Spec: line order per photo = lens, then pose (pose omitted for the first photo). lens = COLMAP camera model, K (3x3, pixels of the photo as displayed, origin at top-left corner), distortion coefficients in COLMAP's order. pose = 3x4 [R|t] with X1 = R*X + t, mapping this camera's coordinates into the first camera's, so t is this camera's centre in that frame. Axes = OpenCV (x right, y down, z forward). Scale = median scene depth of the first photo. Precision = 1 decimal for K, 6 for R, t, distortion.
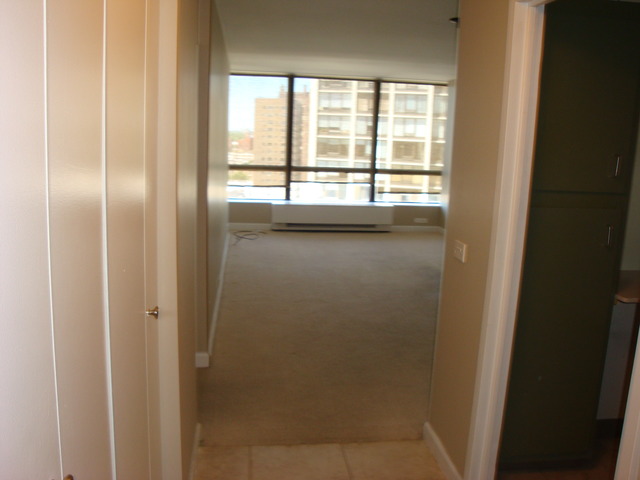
lens RADIAL K [[554.7, 0, 320.0], [0, 554.7, 240.0], [0, 0, 1]] dist [-0.193536, 0.000392]
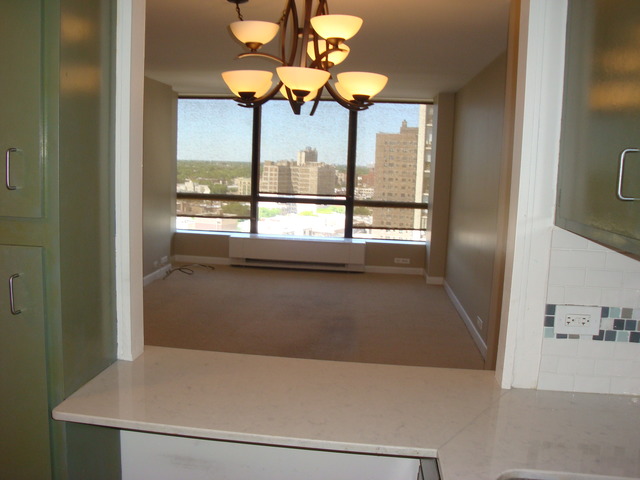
lens RADIAL K [[554.7, 0, 320.0], [0, 554.7, 240.0], [0, 0, 1]] dist [-0.193536, 0.000392]
pose [[0.973988, 0.029522, -0.224667, 0.250516], [-0.043788, 0.997310, -0.058780, -0.011811], [0.222327, 0.067089, 0.972661, 0.133227]]
